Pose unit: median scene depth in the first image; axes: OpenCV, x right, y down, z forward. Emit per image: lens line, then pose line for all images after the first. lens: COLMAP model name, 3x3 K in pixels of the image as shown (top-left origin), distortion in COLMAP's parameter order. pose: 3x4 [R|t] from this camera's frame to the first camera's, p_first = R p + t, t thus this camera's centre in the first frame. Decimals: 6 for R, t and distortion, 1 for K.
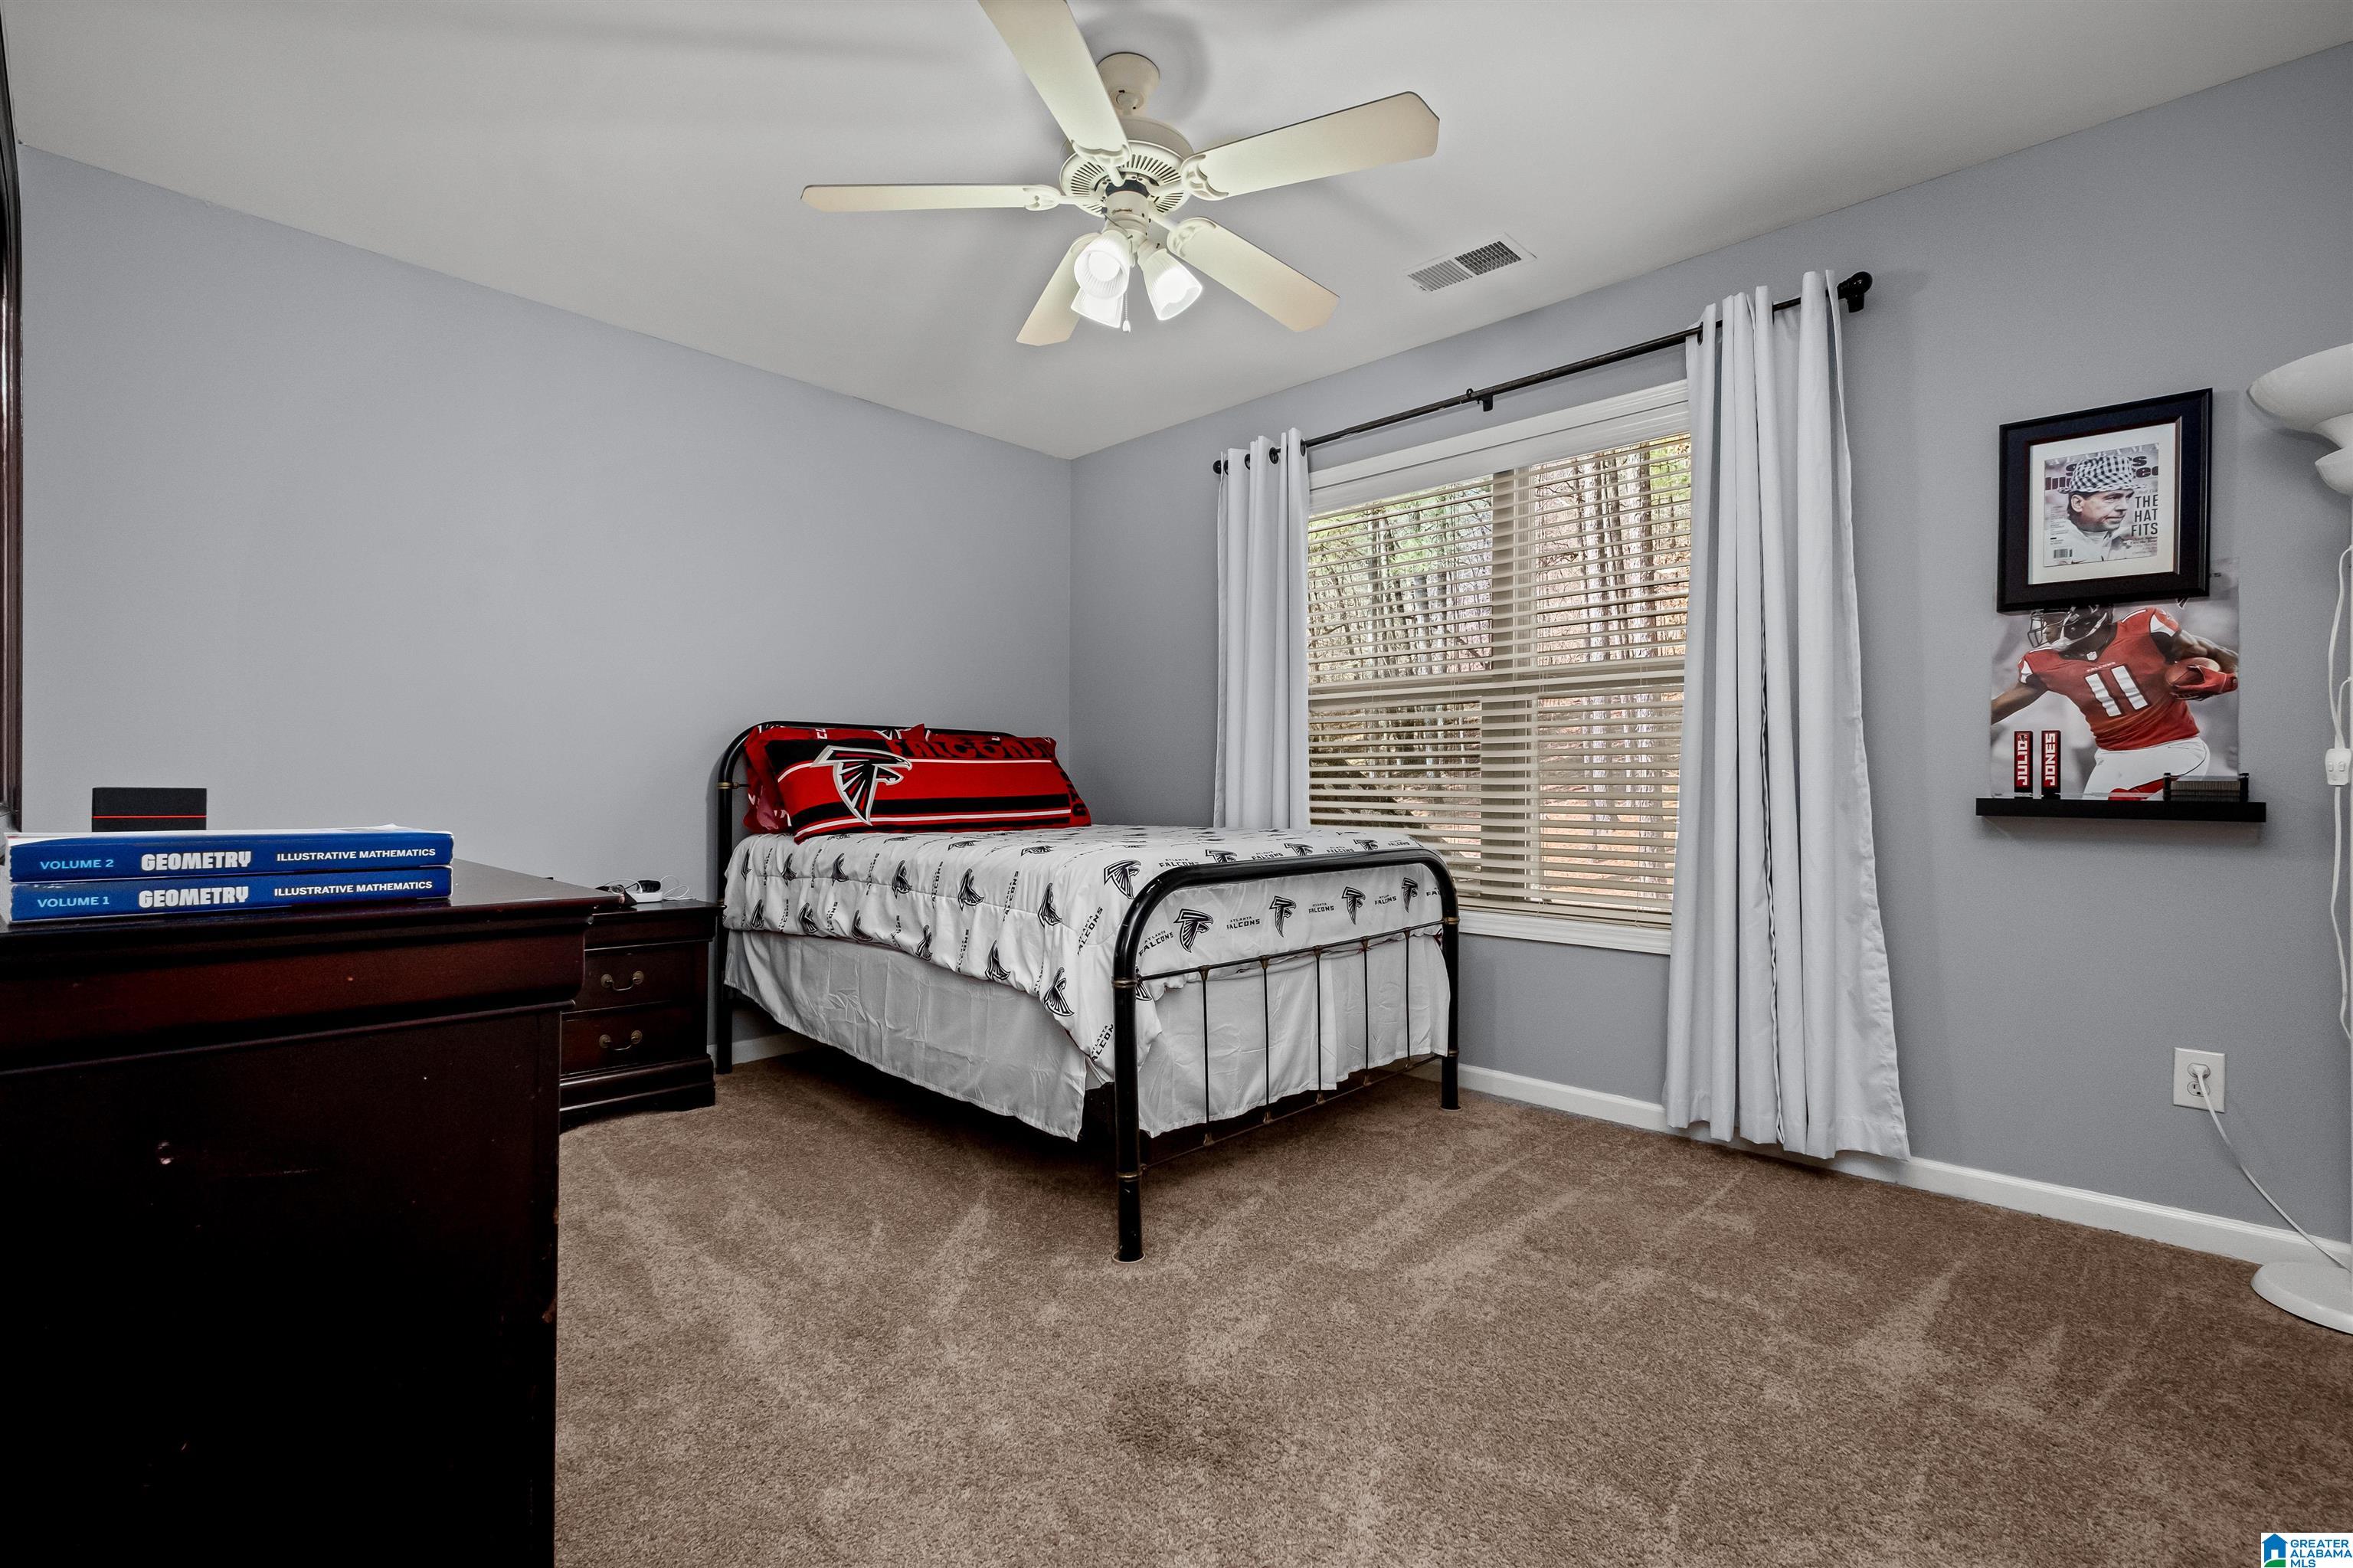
lens RADIAL K [[1038.7, 0, 1177.9], [0, 1038.7, 791.2], [0, 0, 1]] dist [-0.002692, -0.000554]
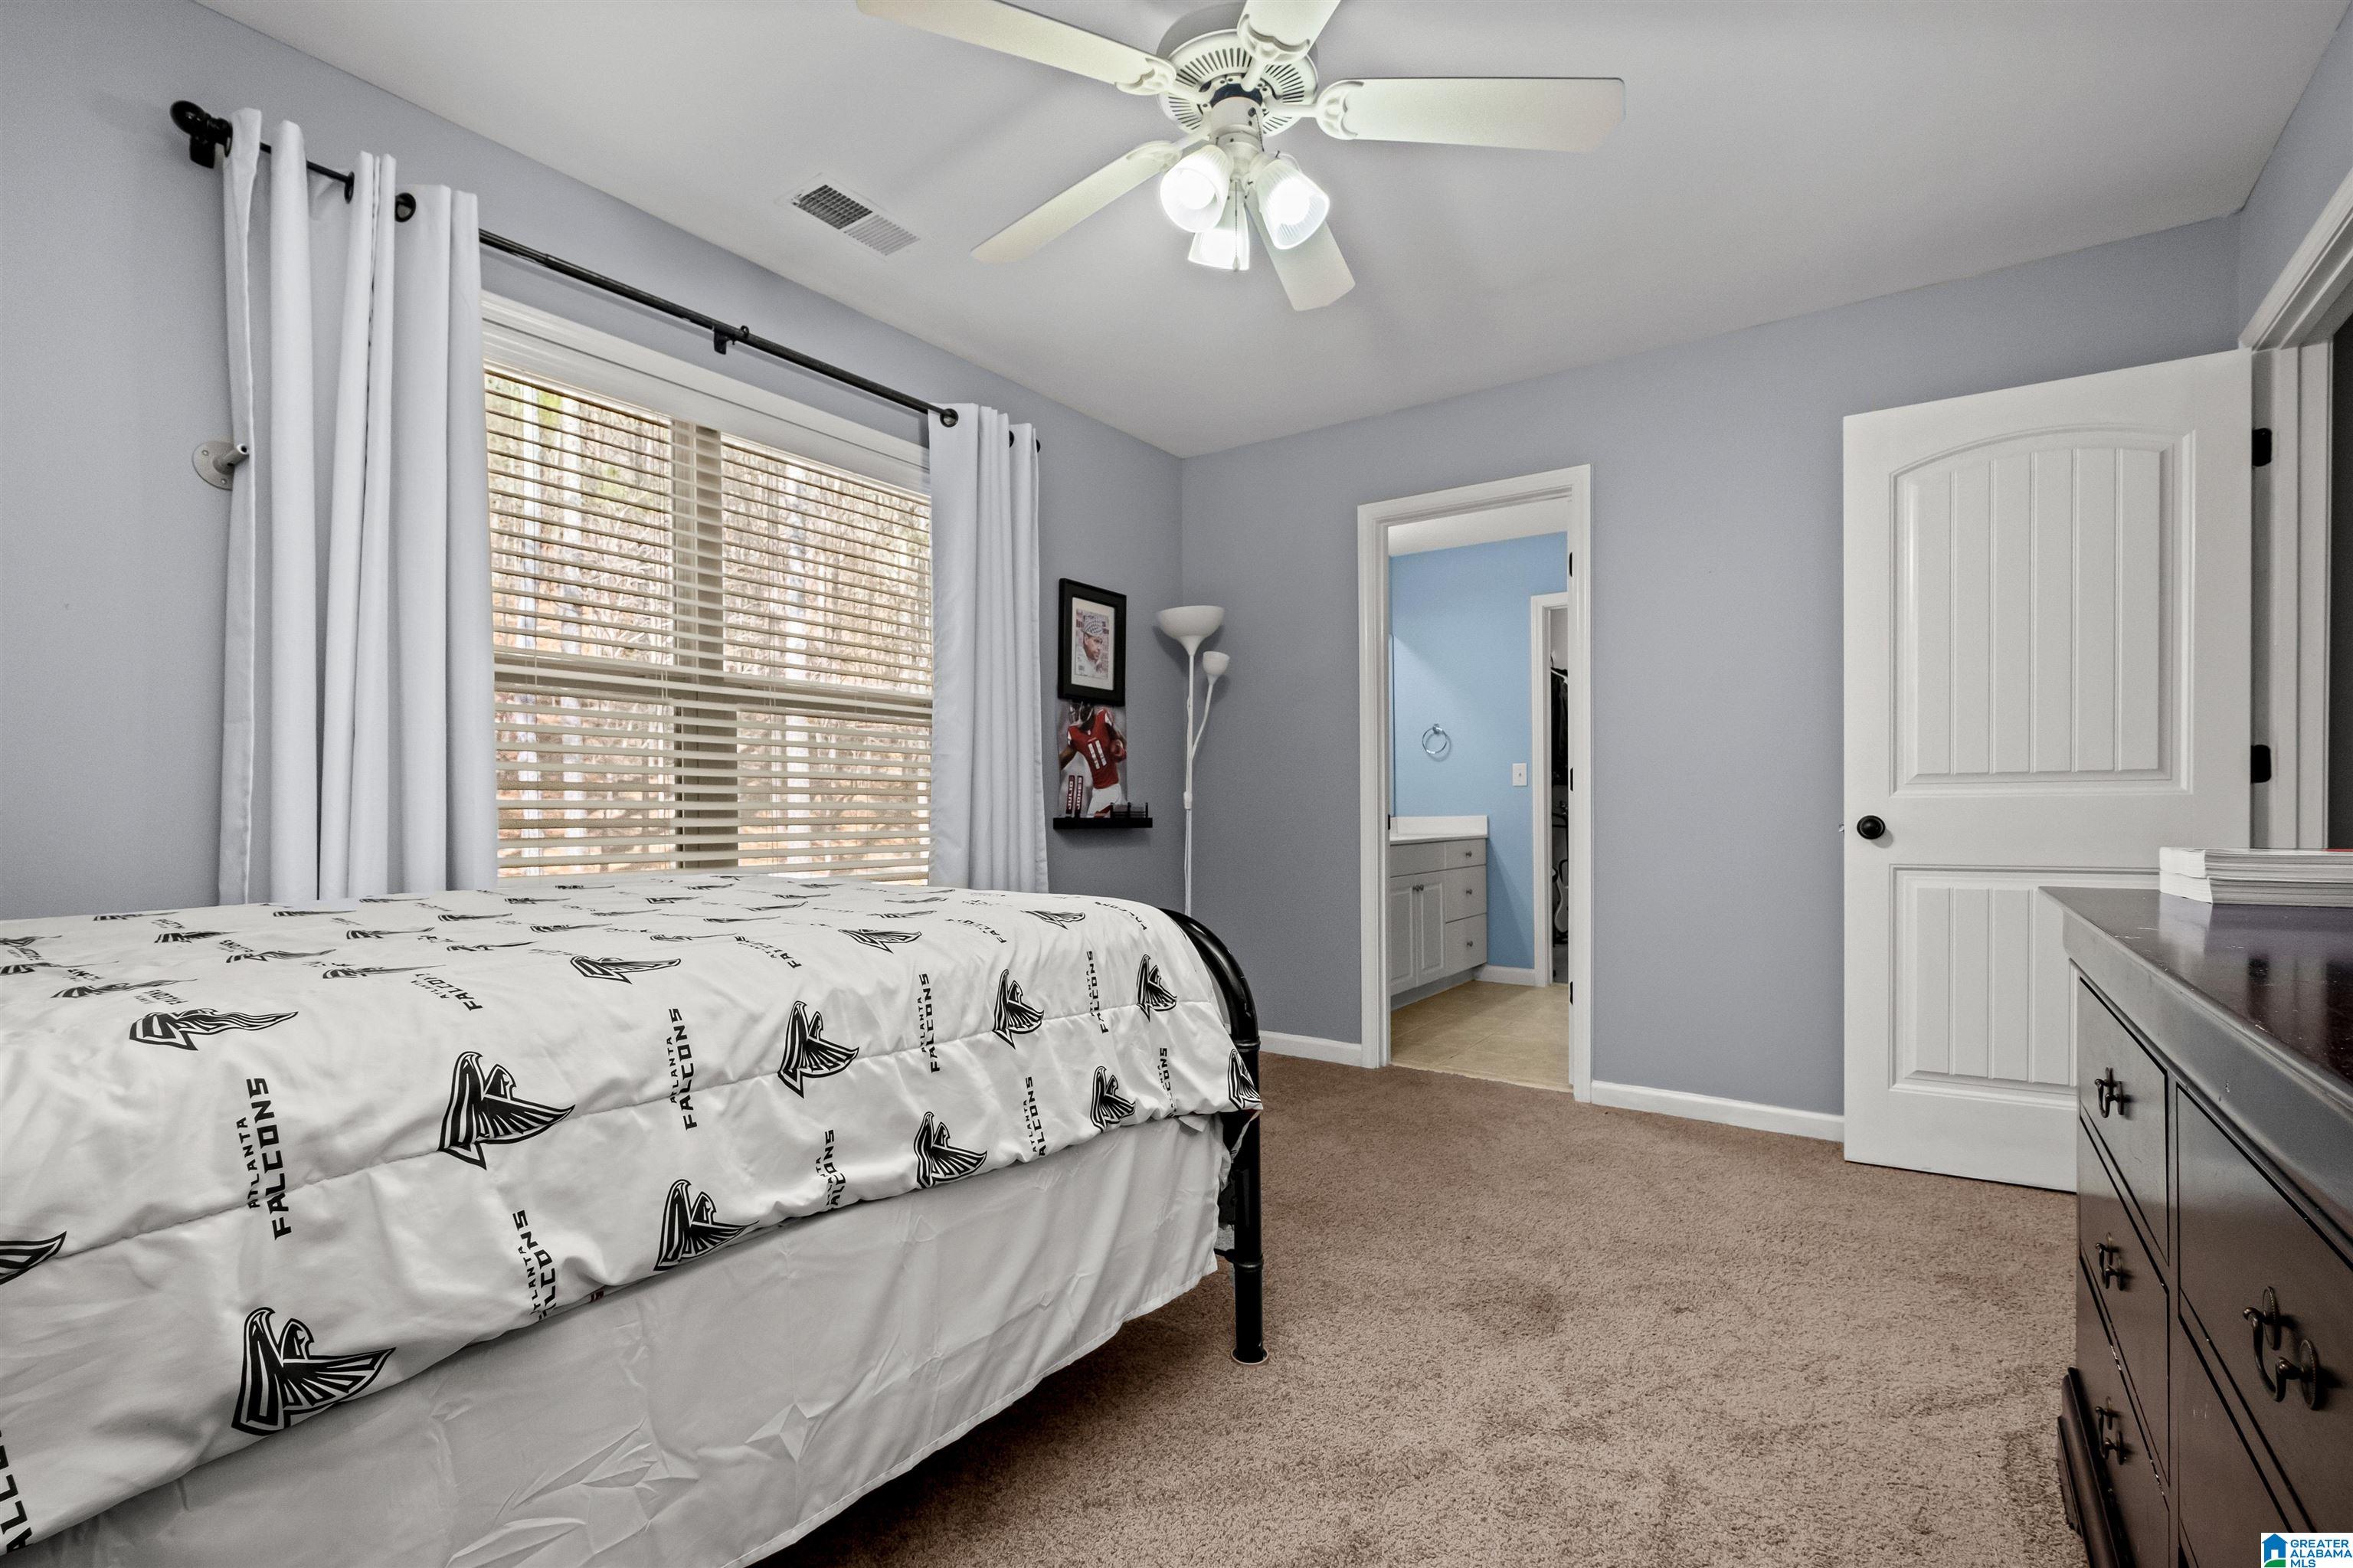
lens RADIAL K [[1084.3, 0, 1180.5], [0, 1084.3, 820.5], [0, 0, 1]] dist [-0.000776, -0.000241]
pose [[-0.161460, -0.015410, 0.986759, -0.865242], [0.002032, 0.999871, 0.015947, -0.015137], [-0.986877, 0.004580, -0.161407, 1.113618]]
